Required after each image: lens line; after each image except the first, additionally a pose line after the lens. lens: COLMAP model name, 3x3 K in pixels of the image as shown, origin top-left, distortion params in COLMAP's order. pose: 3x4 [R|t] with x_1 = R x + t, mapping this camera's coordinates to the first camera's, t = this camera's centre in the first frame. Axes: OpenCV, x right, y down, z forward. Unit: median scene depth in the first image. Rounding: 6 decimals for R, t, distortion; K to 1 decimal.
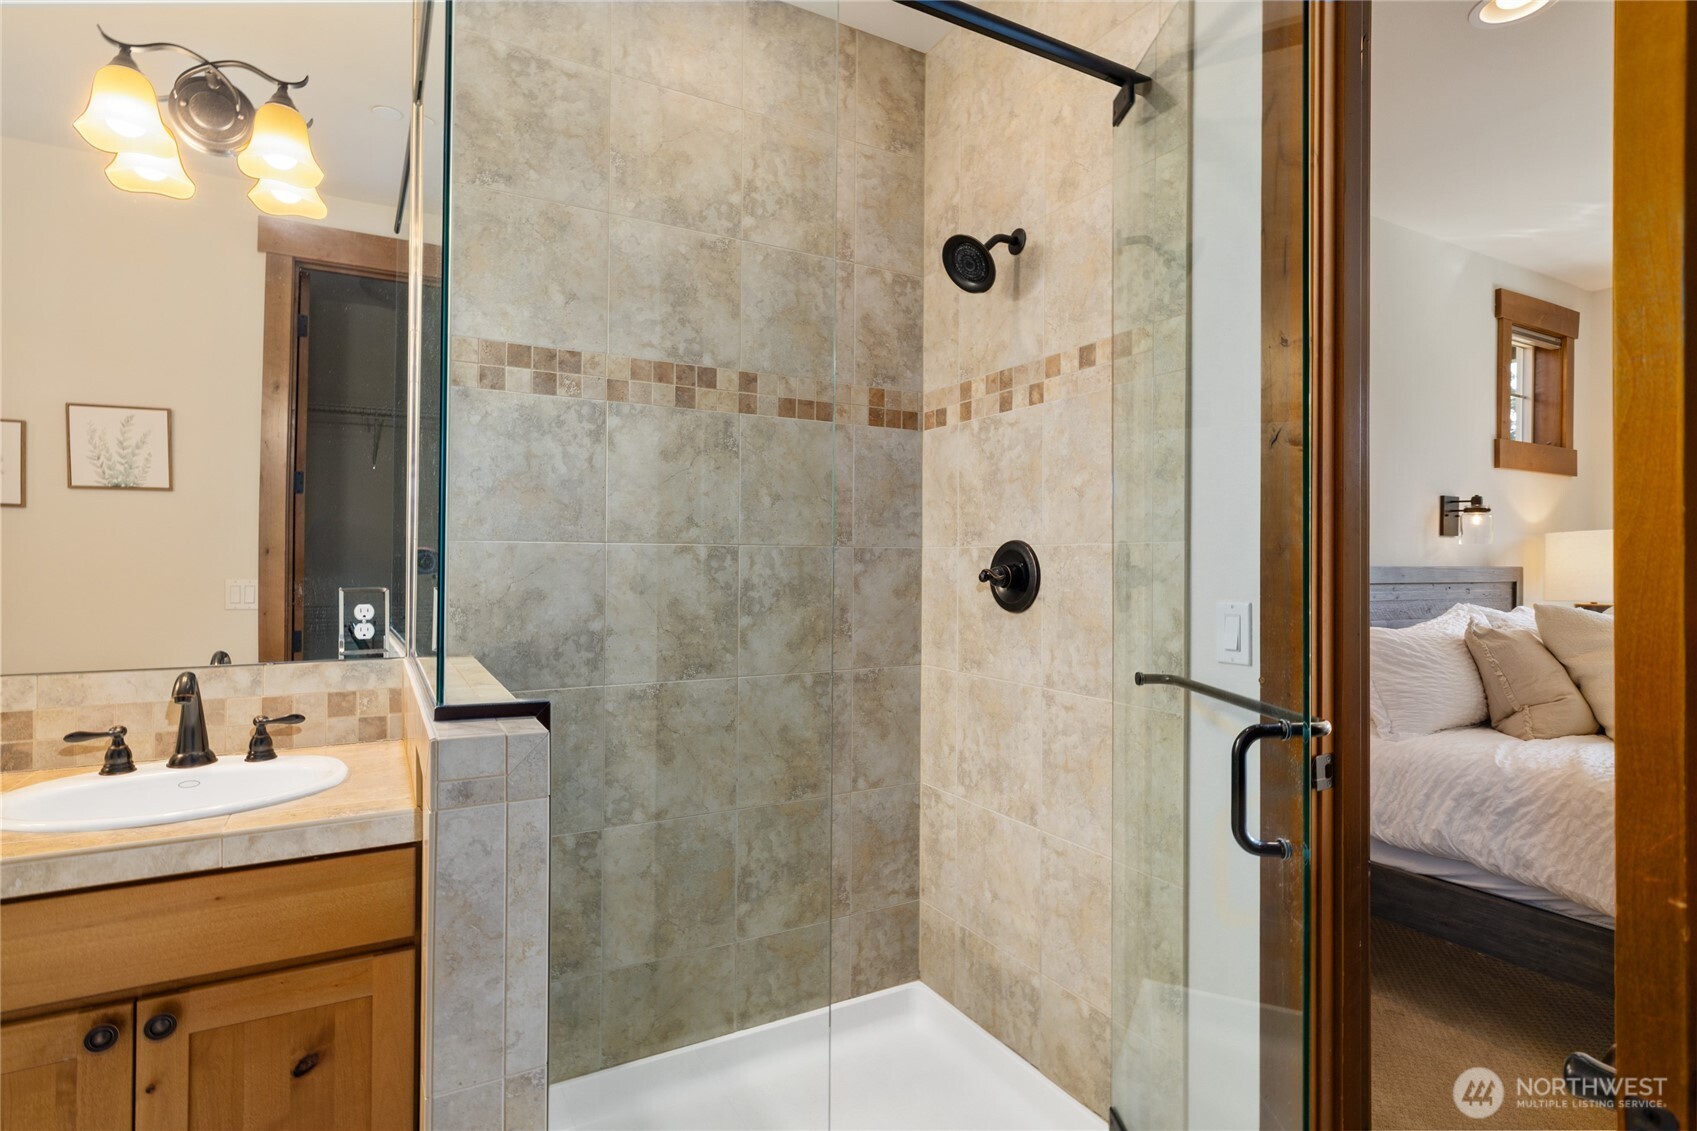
lens RADIAL K [[881.2, 0, 856.7], [0, 881.2, 565.5], [0, 0, 1]] dist [-0.001743, 0.000260]
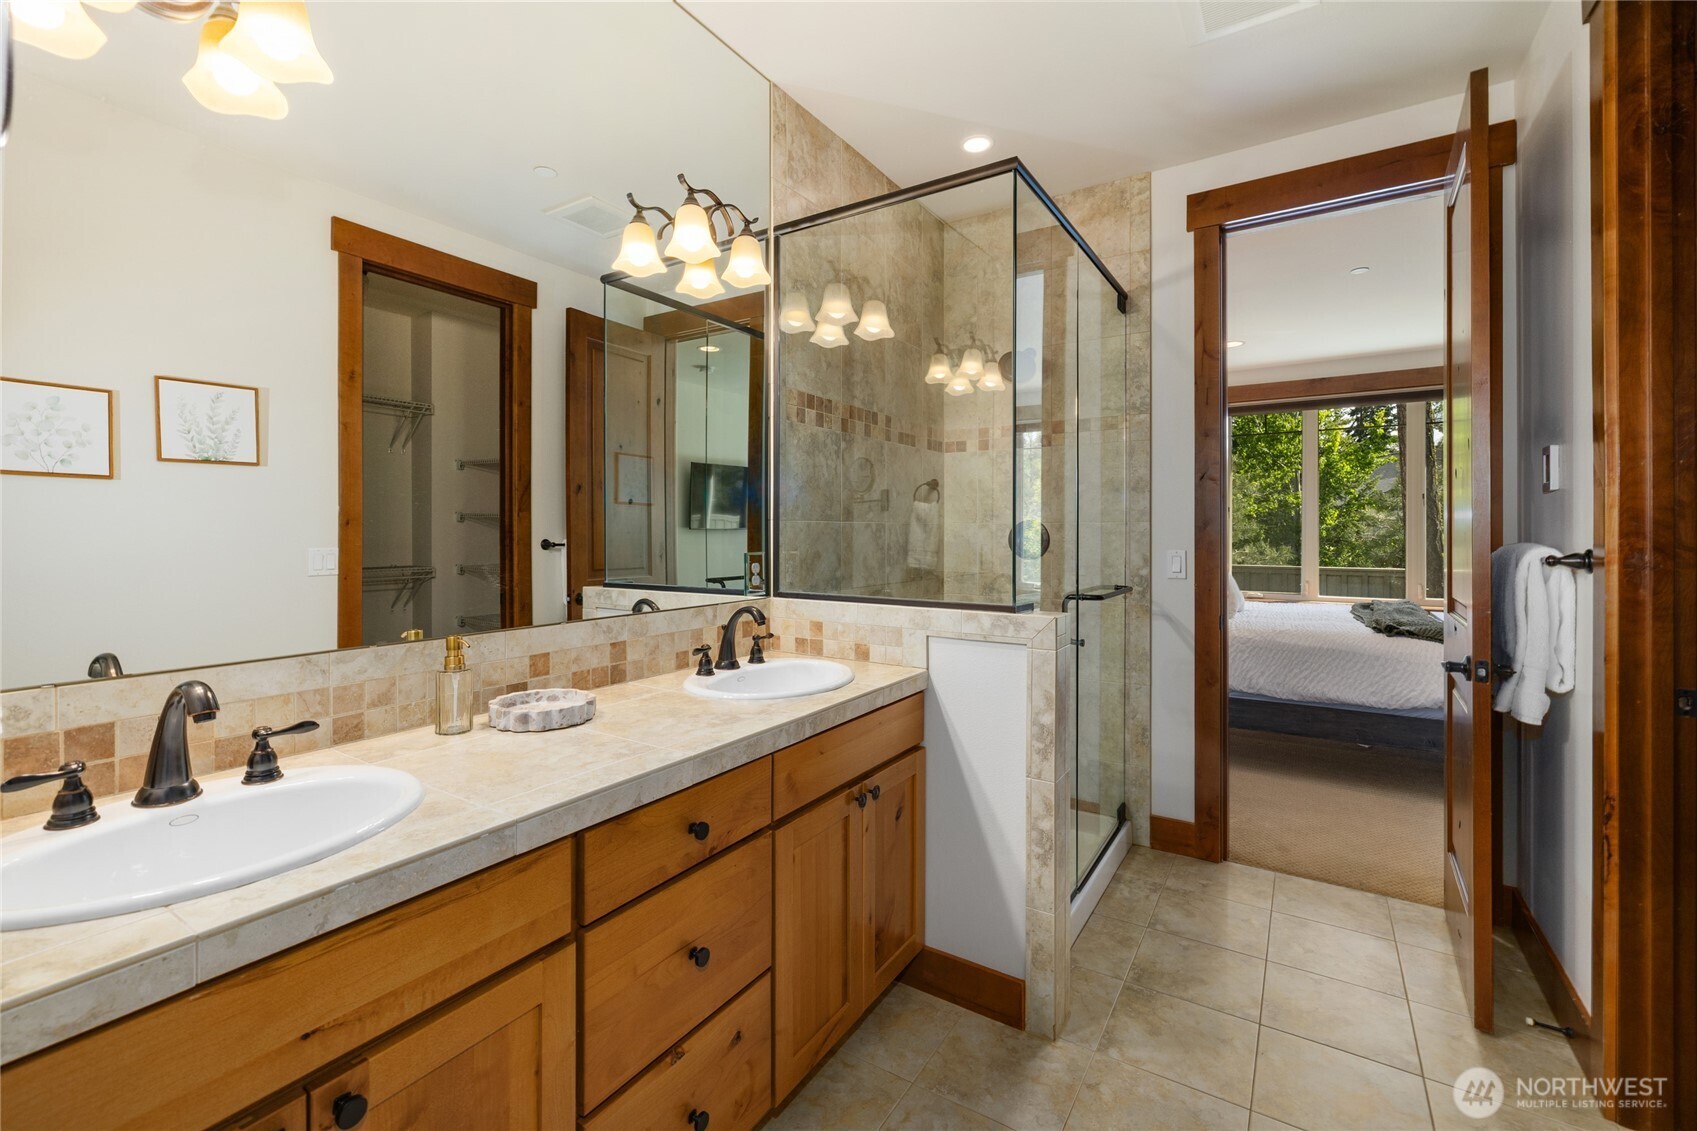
lens RADIAL K [[718.0, 0, 857.5], [0, 718.0, 543.6], [0, 0, 1]] dist [0.003617, 0.000127]
pose [[0.888847, -0.010635, 0.458081, -0.891316], [0.001571, 0.999795, 0.020164, -0.012273], [-0.458202, -0.017203, 0.888682, -0.171932]]
